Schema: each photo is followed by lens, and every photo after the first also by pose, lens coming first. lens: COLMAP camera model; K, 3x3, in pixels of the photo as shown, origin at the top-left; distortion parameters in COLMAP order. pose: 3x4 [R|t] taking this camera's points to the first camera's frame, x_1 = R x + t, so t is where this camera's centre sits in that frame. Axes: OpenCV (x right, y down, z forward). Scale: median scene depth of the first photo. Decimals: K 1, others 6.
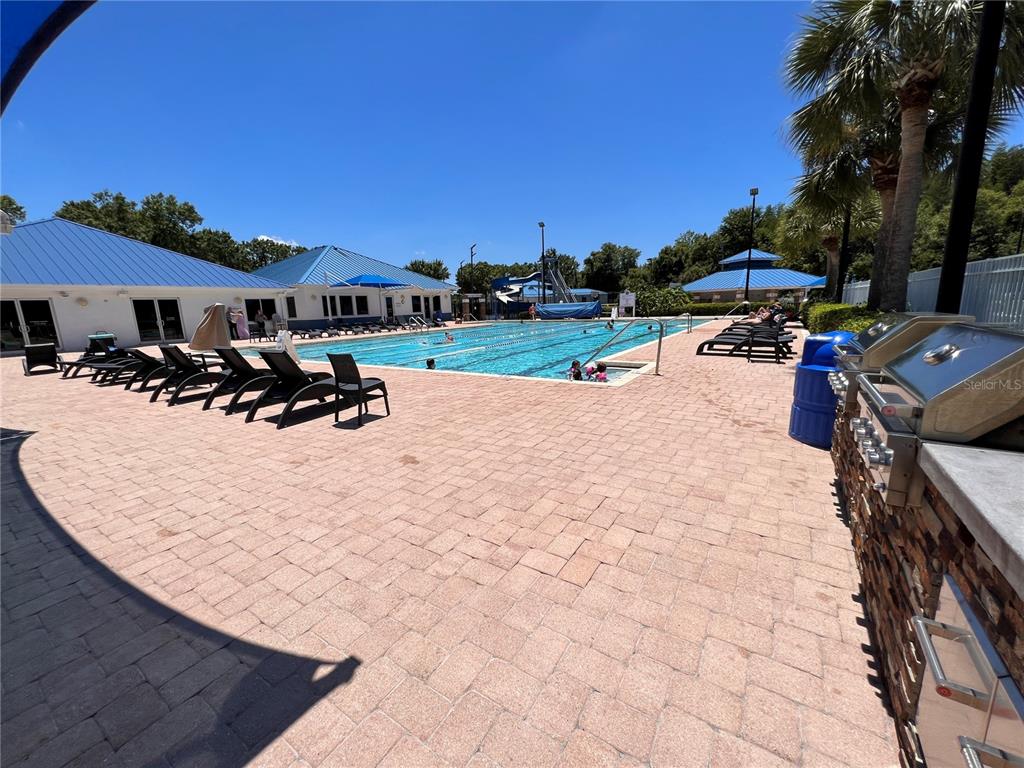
lens RADIAL K [[407.2, 0, 511.9], [0, 407.2, 385.4], [0, 0, 1]] dist [-0.003806, 0.000815]
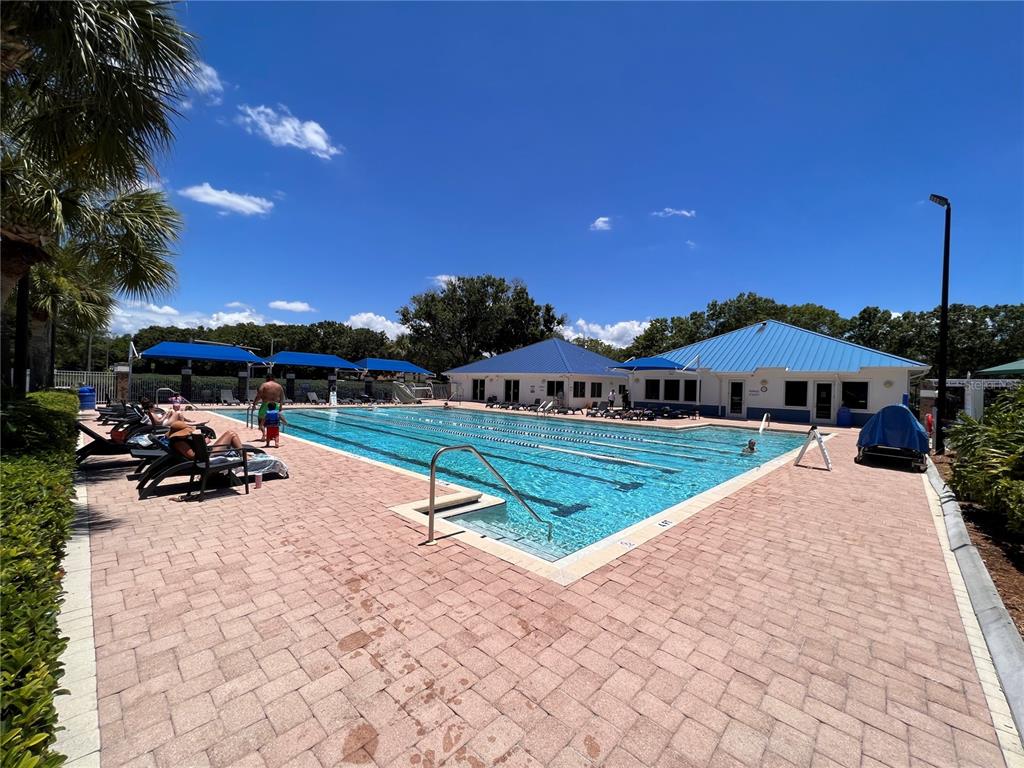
lens RADIAL K [[407.2, 0, 510.8], [0, 407.2, 385.5], [0, 0, 1]] dist [-0.003806, 0.000815]
pose [[-0.184213, 0.020920, -0.982664, 0.564312], [-0.217454, 0.974131, 0.061503, -0.186653], [0.958530, 0.225013, -0.174899, 0.826225]]
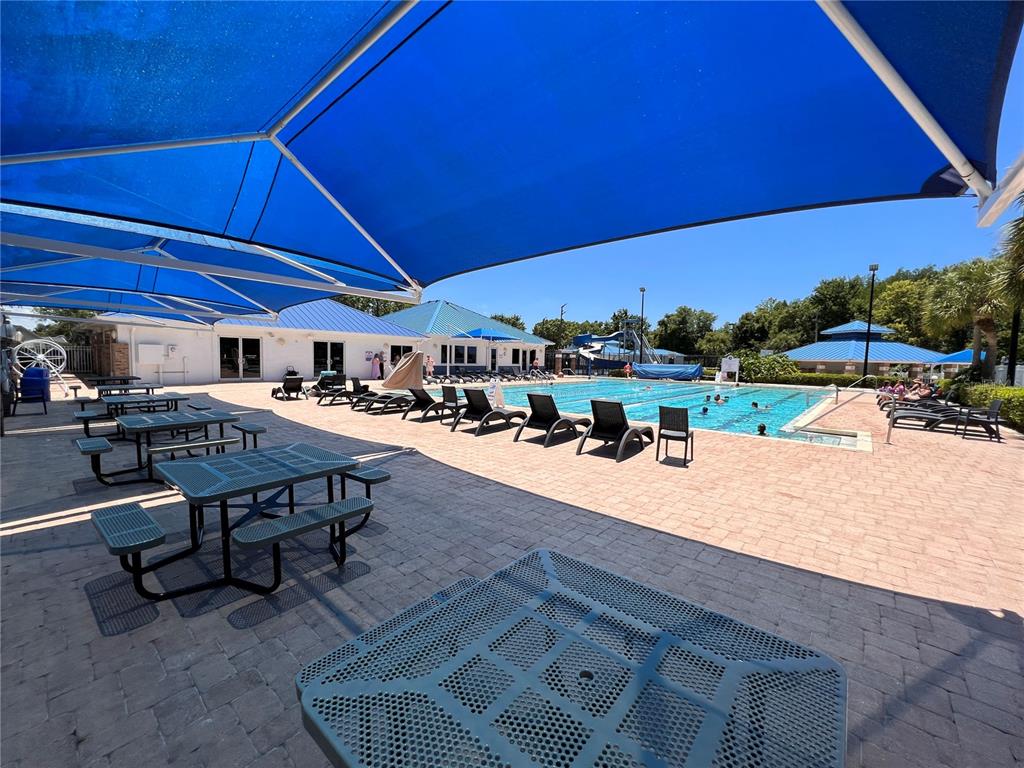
lens RADIAL K [[407.2, 0, 513.2], [0, 407.2, 386.4], [0, 0, 1]] dist [-0.003806, 0.000815]
pose [[0.989456, 0.067165, -0.128319, -0.119130], [-0.082764, 0.989271, -0.120385, 0.008425], [0.118857, 0.129736, 0.984399, -0.050722]]
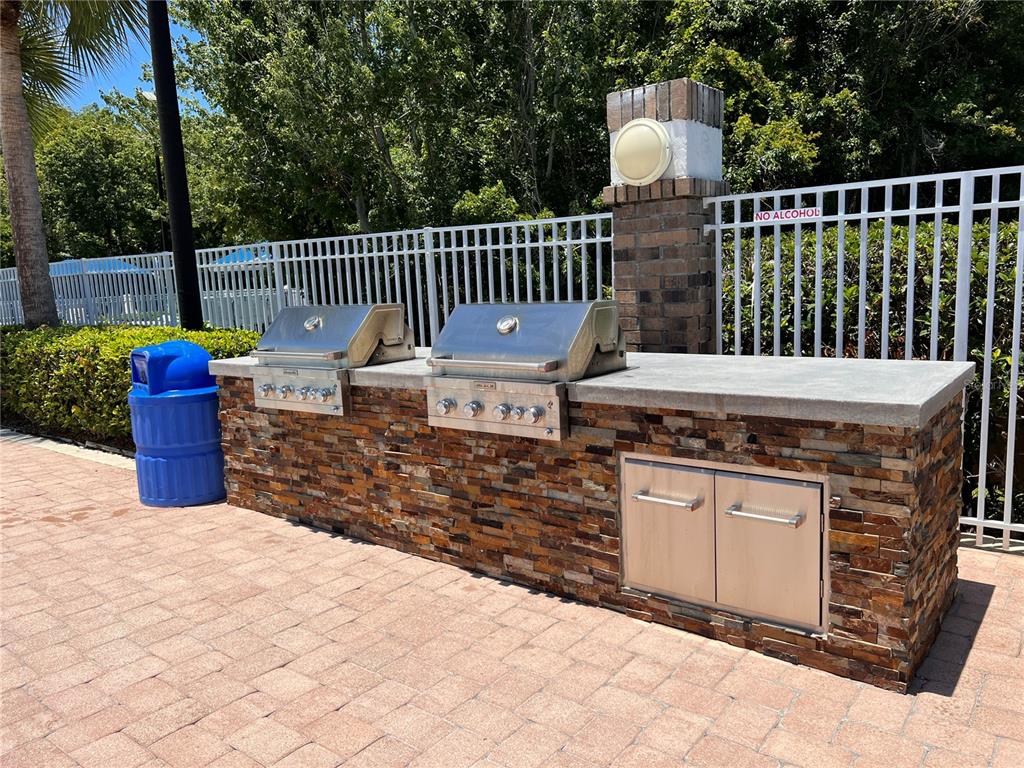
lens RADIAL K [[769.2, 0, 512.3], [0, 769.2, 384.5], [0, 0, 1]] dist [0.010600, -0.002338]
pose [[0.086953, -0.113671, 0.989706, -0.059958], [0.236051, 0.967528, 0.090385, -0.005120], [-0.967842, 0.225762, 0.110962, 0.037361]]
